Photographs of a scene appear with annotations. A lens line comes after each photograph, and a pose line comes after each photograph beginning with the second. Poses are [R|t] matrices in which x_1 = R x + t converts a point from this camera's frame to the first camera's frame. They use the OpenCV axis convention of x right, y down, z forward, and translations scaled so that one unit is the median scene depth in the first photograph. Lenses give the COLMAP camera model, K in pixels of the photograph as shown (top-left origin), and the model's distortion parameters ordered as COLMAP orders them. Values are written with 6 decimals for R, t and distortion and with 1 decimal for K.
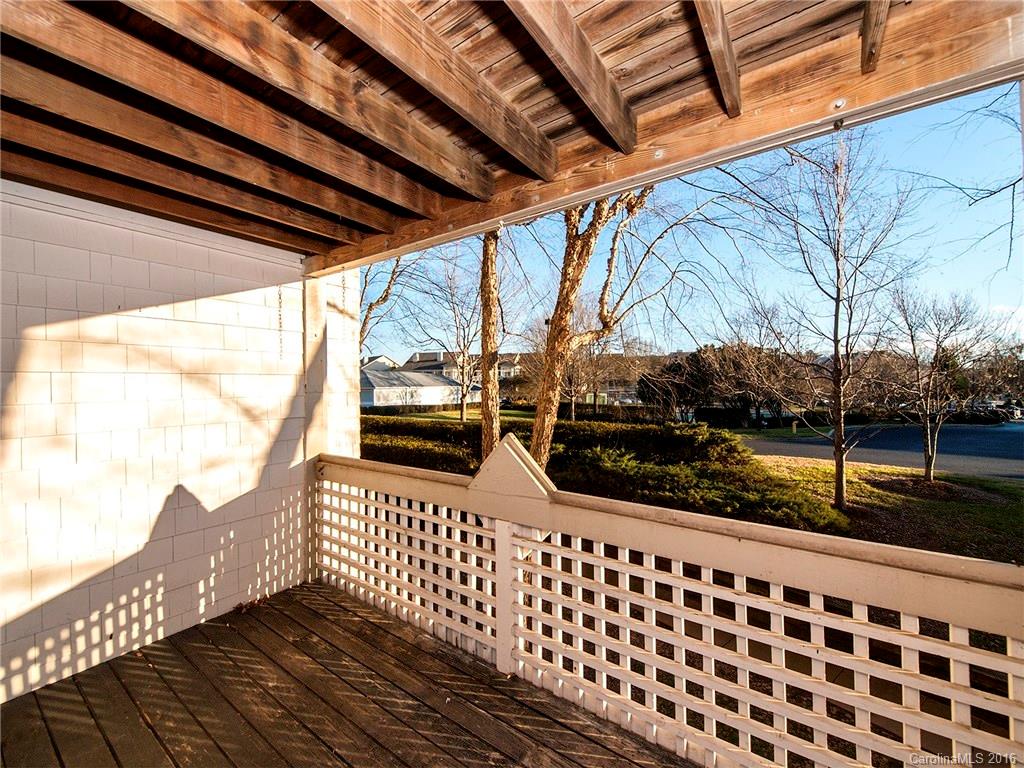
lens RADIAL K [[415.4, 0, 506.6], [0, 415.4, 379.5], [0, 0, 1]] dist [0.029265, -0.012582]
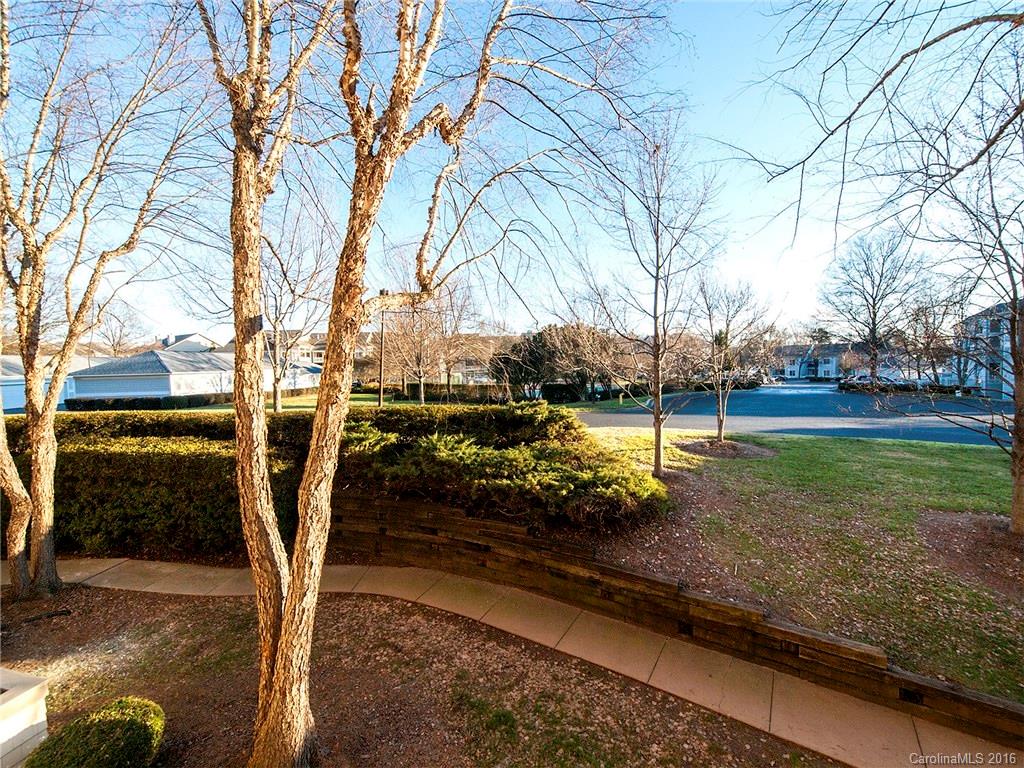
lens RADIAL K [[415.4, 0, 506.6], [0, 415.4, 379.5], [0, 0, 1]] dist [0.029265, -0.012582]
pose [[0.944422, -0.030681, 0.327302, 0.079762], [0.015074, 0.998630, 0.050114, 0.004779], [-0.328391, -0.042395, 0.943590, 0.123686]]
